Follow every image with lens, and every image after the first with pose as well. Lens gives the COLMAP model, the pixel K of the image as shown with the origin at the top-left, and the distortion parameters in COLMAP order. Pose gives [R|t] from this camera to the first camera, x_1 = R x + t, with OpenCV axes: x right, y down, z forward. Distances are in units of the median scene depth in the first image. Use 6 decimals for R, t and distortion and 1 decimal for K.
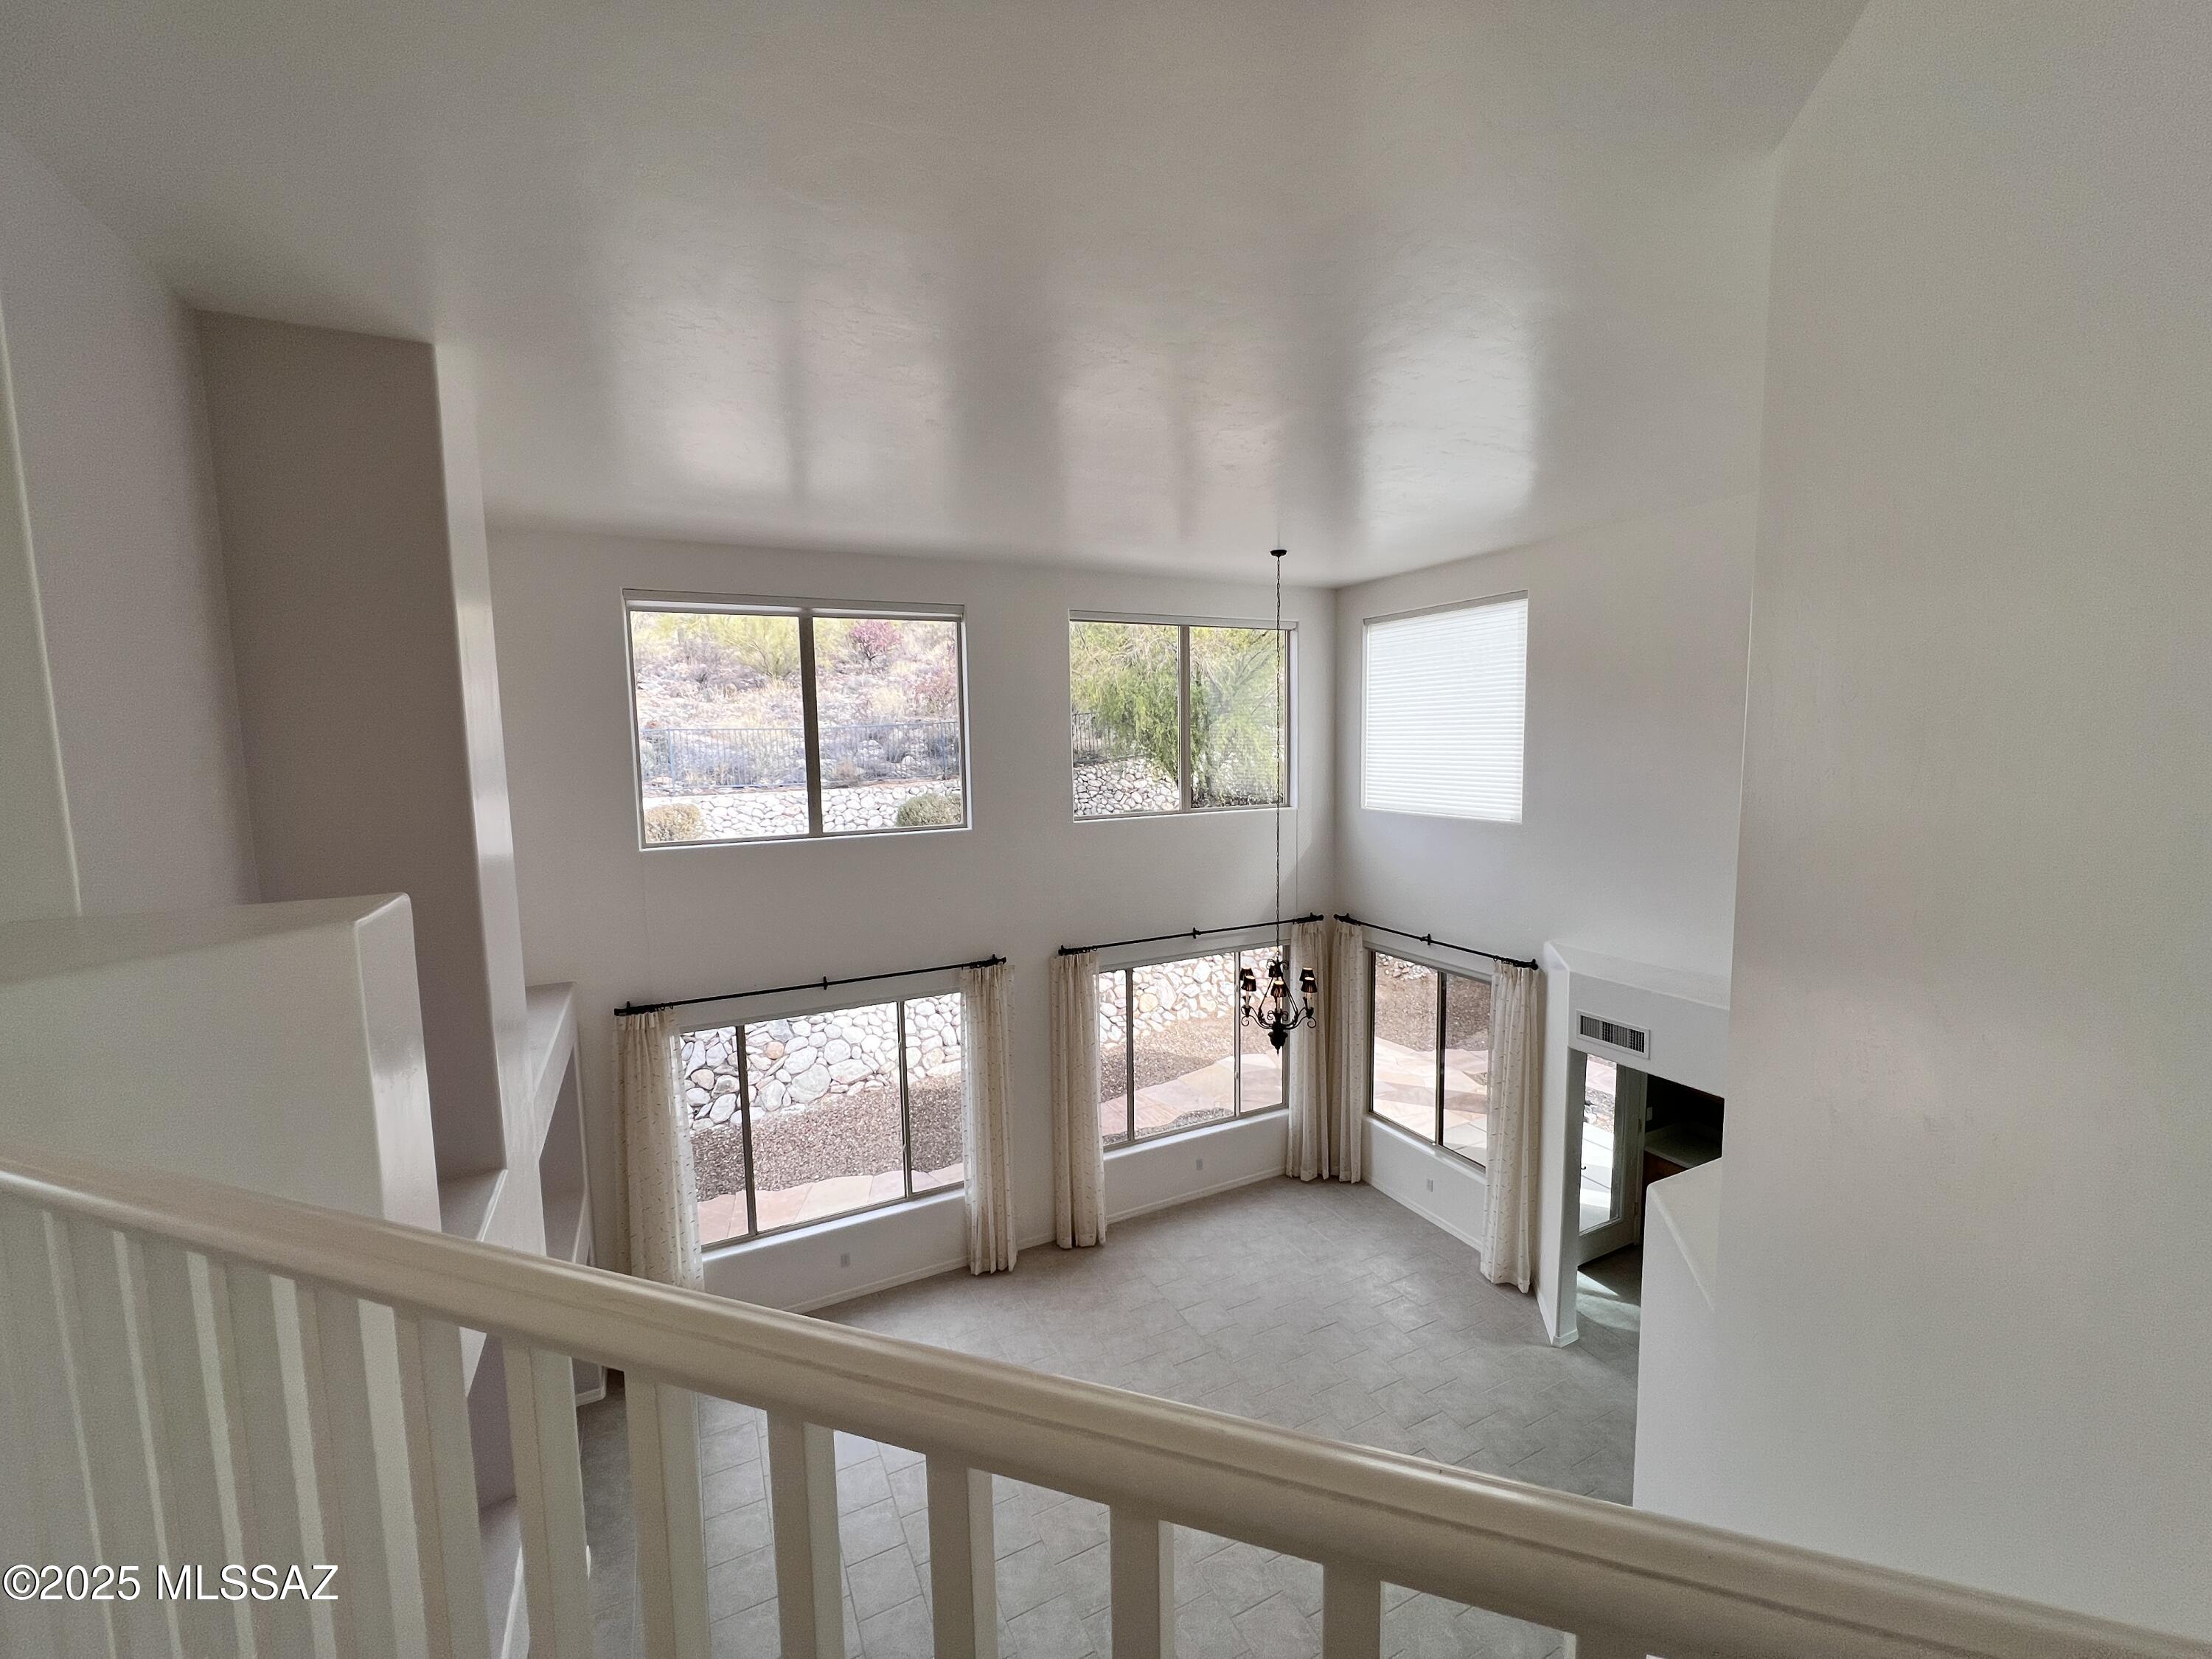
lens RADIAL K [[886.6, 0, 1098.0], [0, 886.6, 827.6], [0, 0, 1]] dist [0.001404, 0.000257]
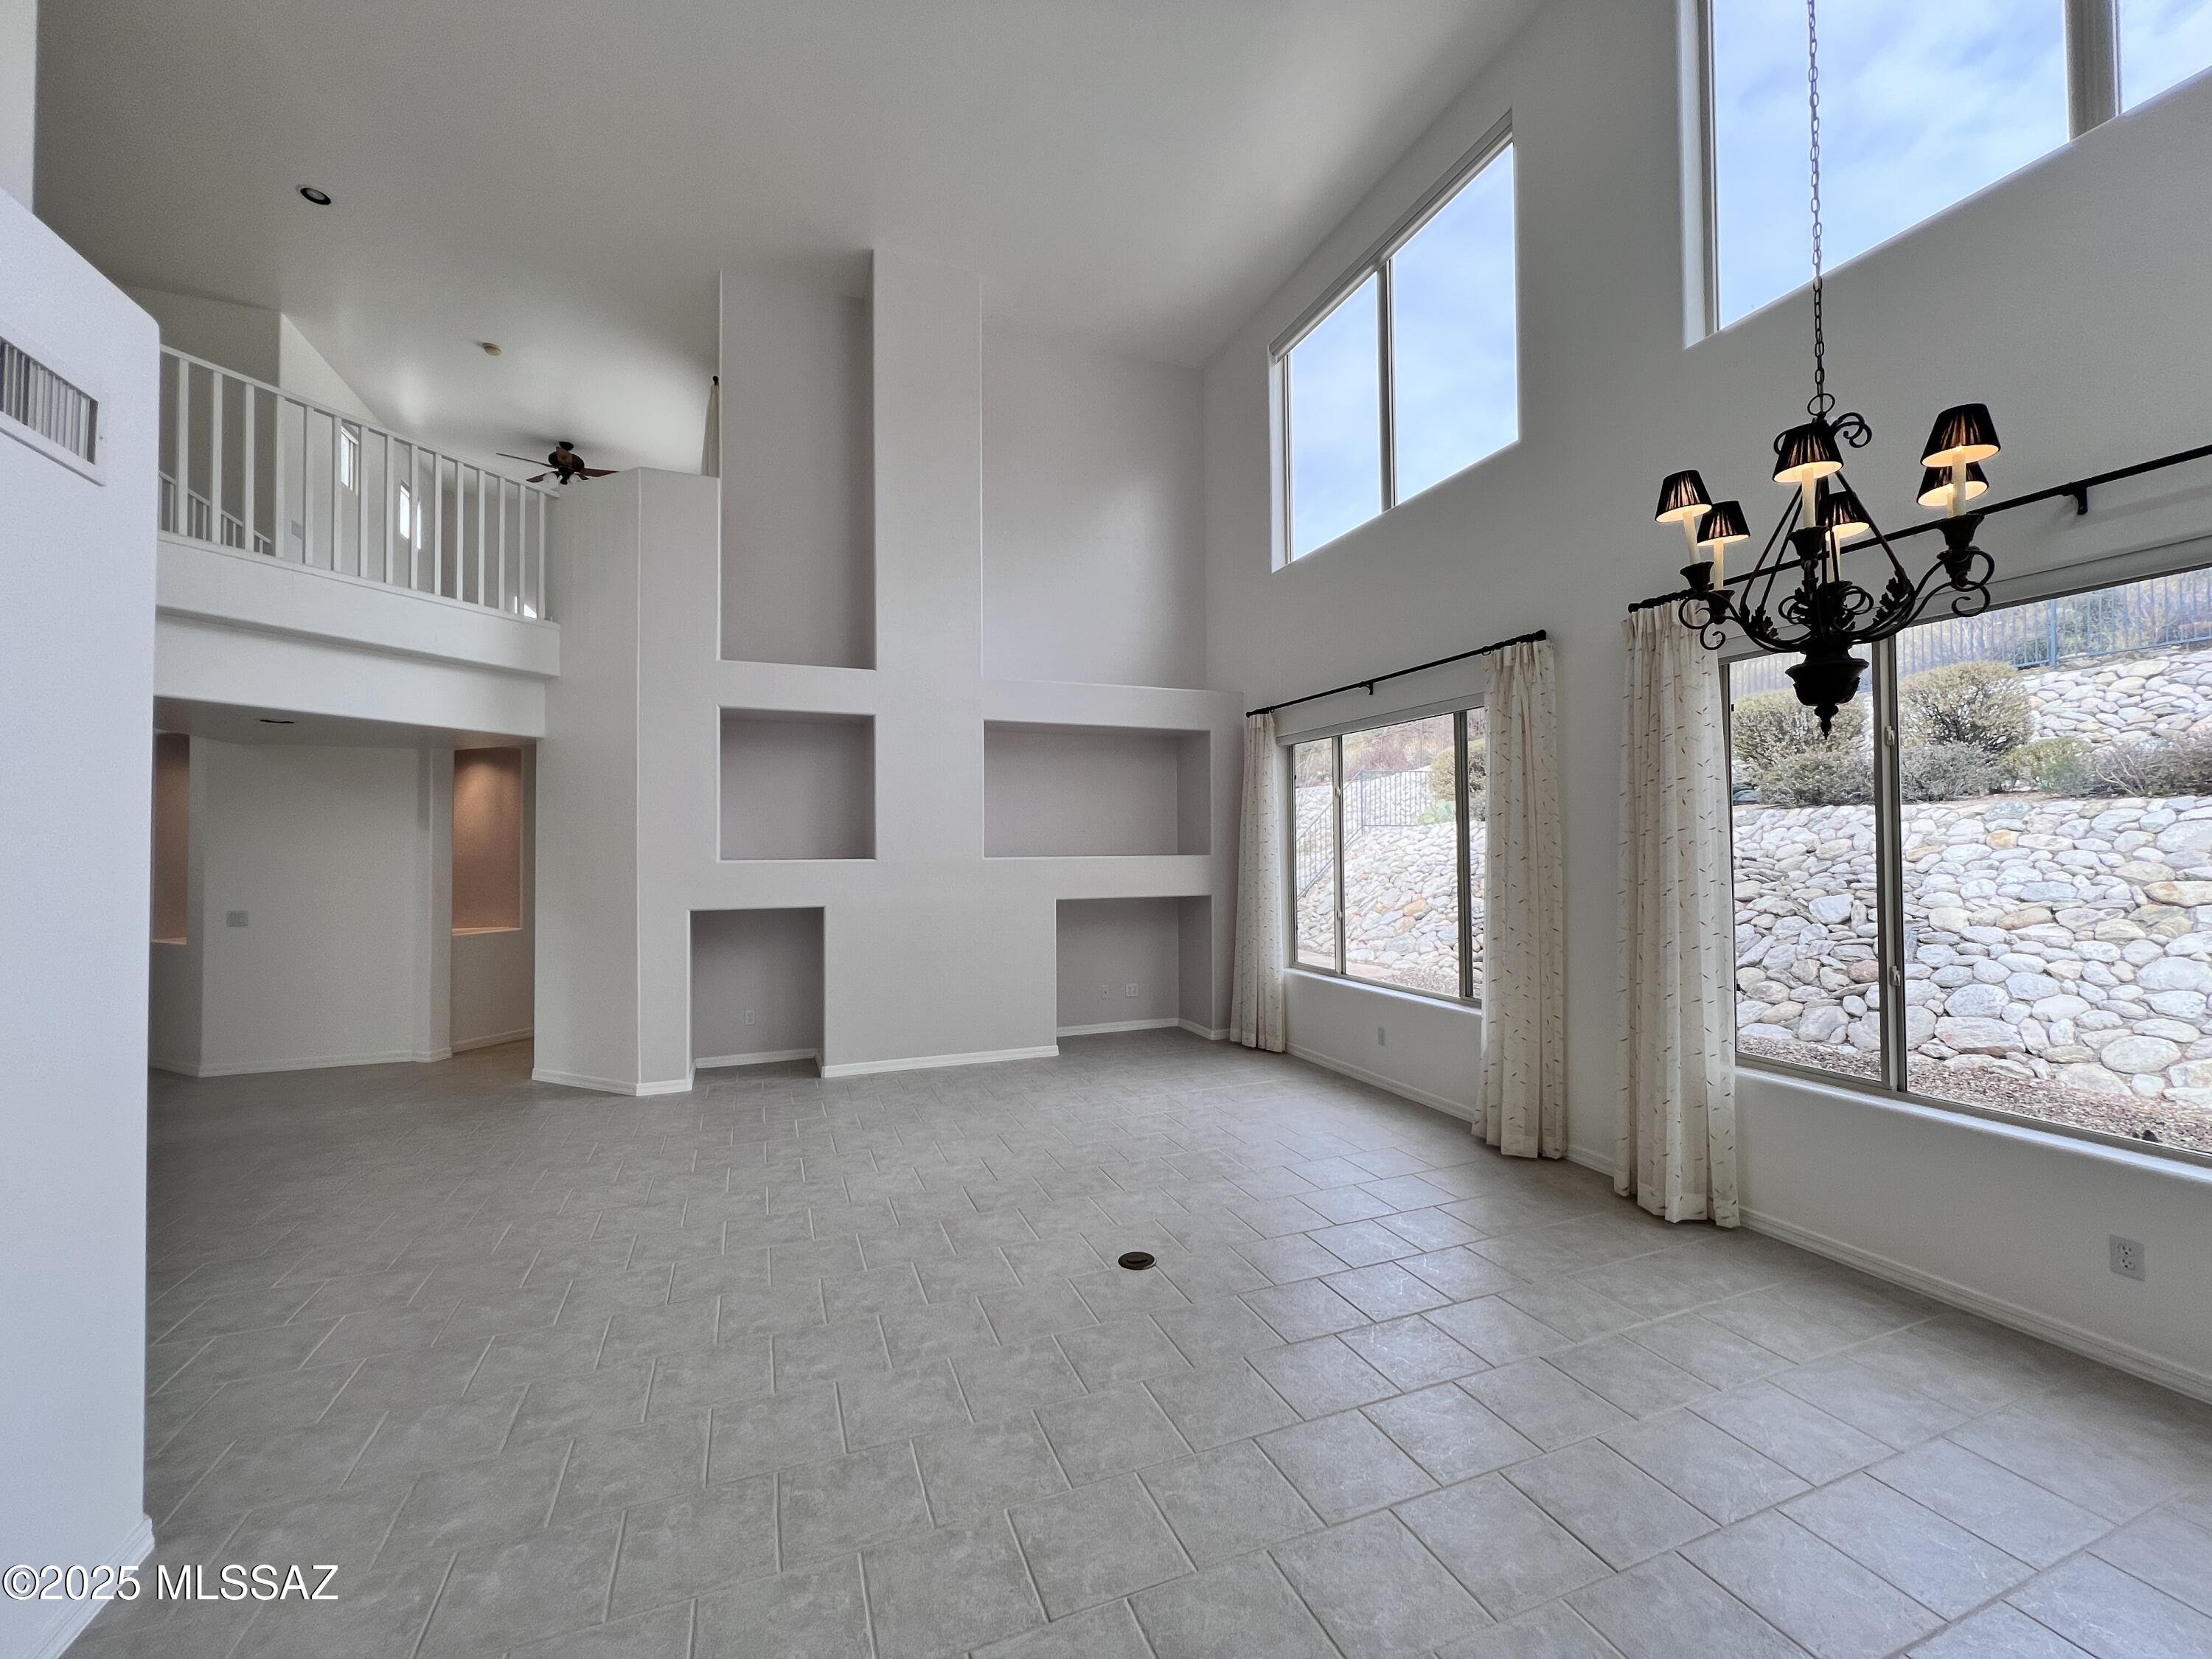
lens RADIAL K [[902.1, 0, 1097.0], [0, 902.1, 840.5], [0, 0, 1]] dist [0.000716, 0.000042]
pose [[-0.089432, 0.012981, -0.995908, 0.539946], [-0.092484, 0.995487, 0.021281, 0.311012], [0.991690, 0.094009, -0.087828, 0.786701]]
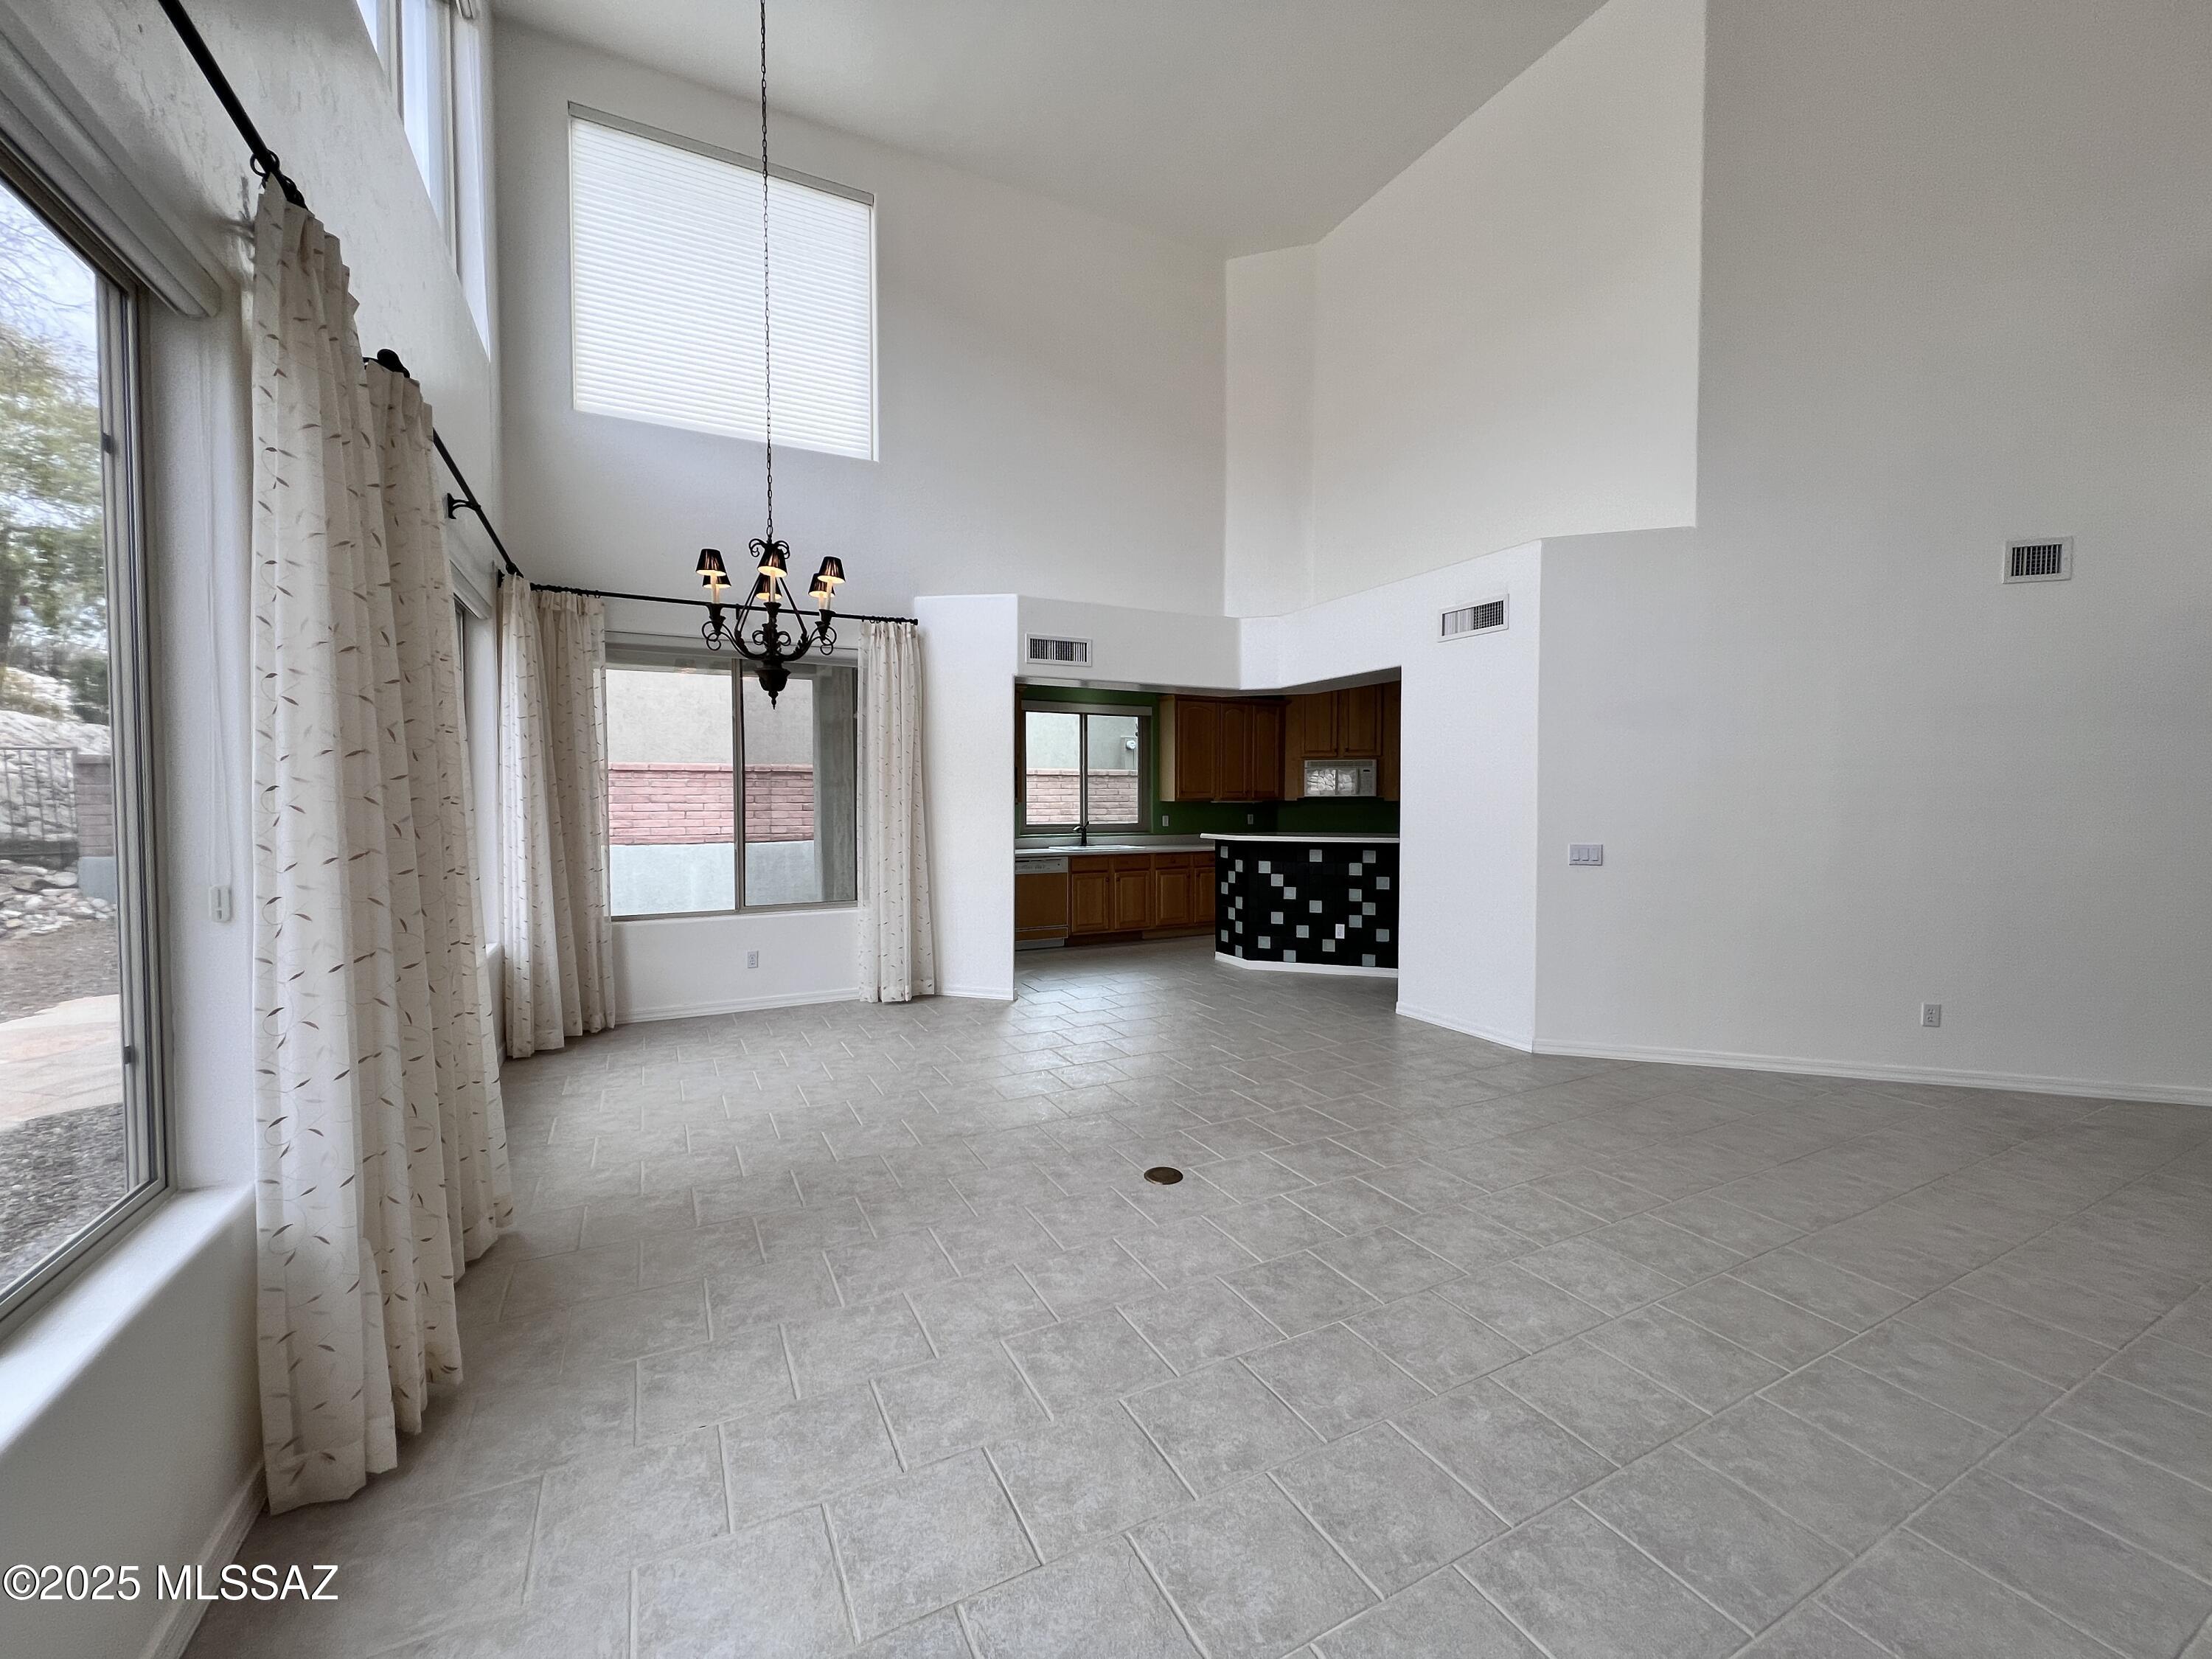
lens RADIAL K [[886.6, 0, 1098.0], [0, 886.6, 827.6], [0, 0, 1]] dist [0.001404, 0.000257]
pose [[-0.009937, -0.021268, 0.999724, -0.396791], [0.101470, 0.994592, 0.022167, 0.347397], [-0.994789, 0.101662, -0.007725, 0.806052]]
